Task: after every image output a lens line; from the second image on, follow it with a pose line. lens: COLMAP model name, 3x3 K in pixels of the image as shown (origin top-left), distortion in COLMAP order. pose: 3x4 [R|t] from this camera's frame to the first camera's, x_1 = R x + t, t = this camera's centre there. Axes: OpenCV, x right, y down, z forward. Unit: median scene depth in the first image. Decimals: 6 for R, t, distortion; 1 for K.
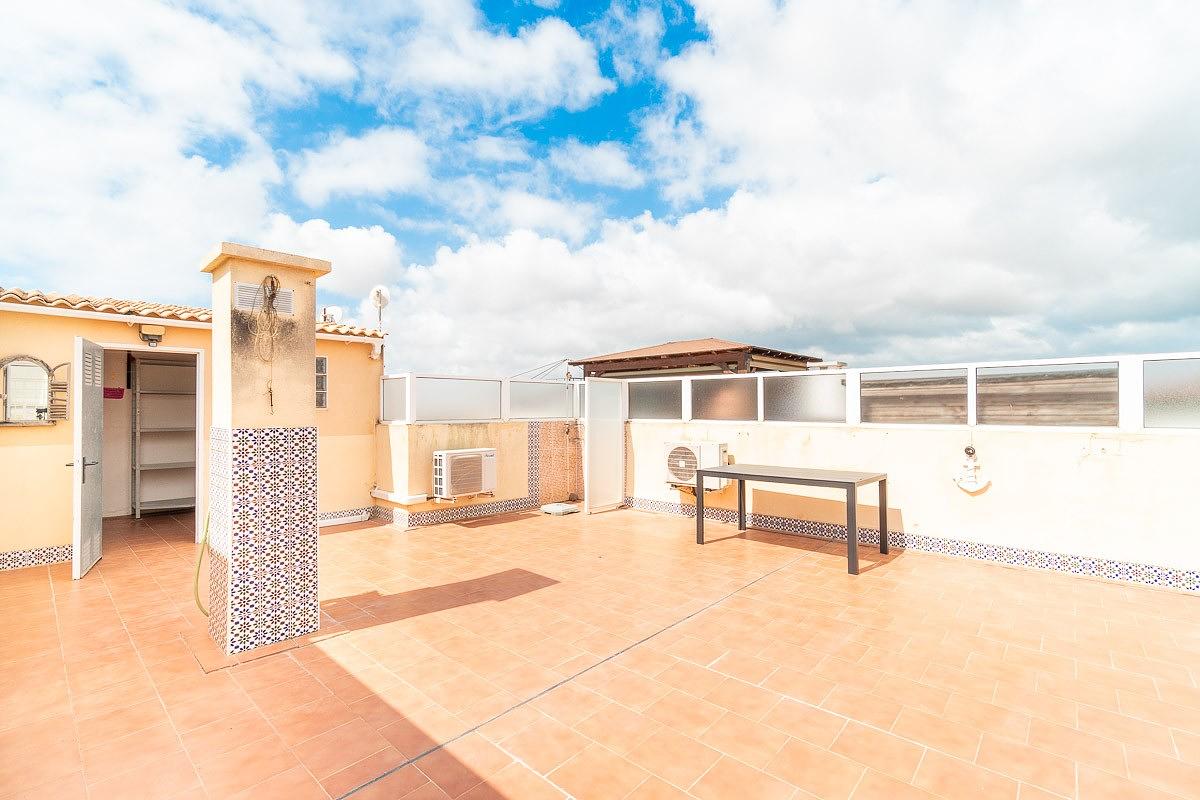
lens RADIAL K [[538.3, 0, 602.4], [0, 538.3, 406.0], [0, 0, 1]] dist [0.001292, -0.001727]
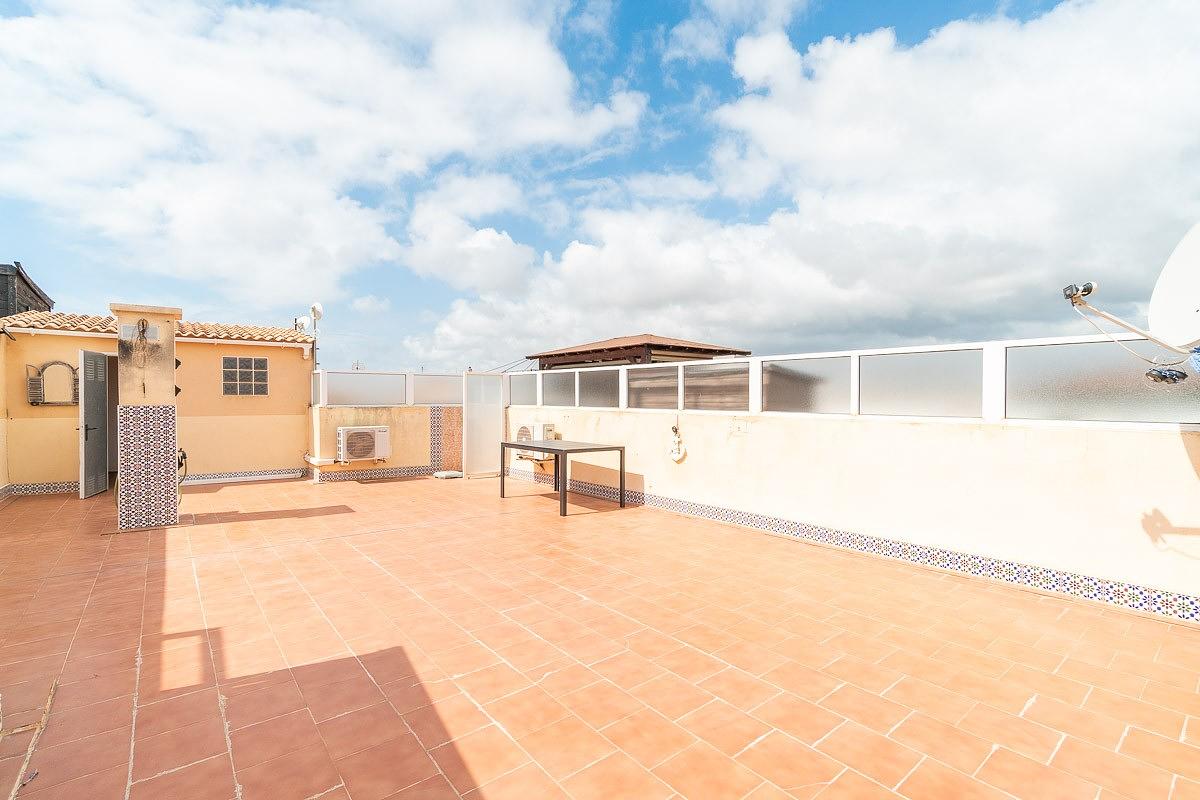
lens RADIAL K [[538.3, 0, 586.1], [0, 538.3, 404.9], [0, 0, 1]] dist [0.001292, -0.001727]
pose [[0.988384, 0.006457, -0.151841, 0.537016], [-0.003678, 0.999821, 0.018579, 0.000252], [0.151934, -0.017805, 0.988230, -0.259088]]
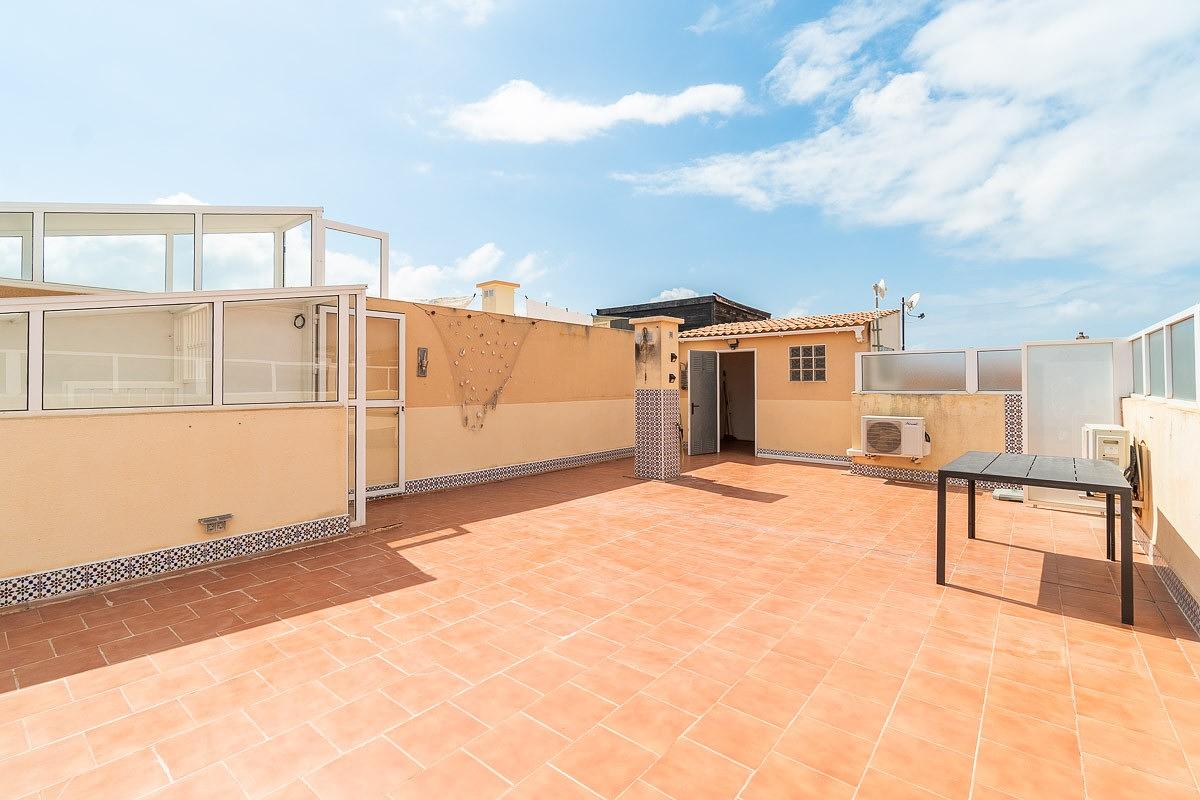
lens RADIAL K [[538.3, 0, 595.0], [0, 538.3, 407.6], [0, 0, 1]] dist [0.001292, -0.001727]
pose [[0.060289, 0.046073, -0.997117, 0.897581], [0.007716, 0.998883, 0.046621, 0.003298], [0.998151, -0.010505, 0.059866, 0.308774]]
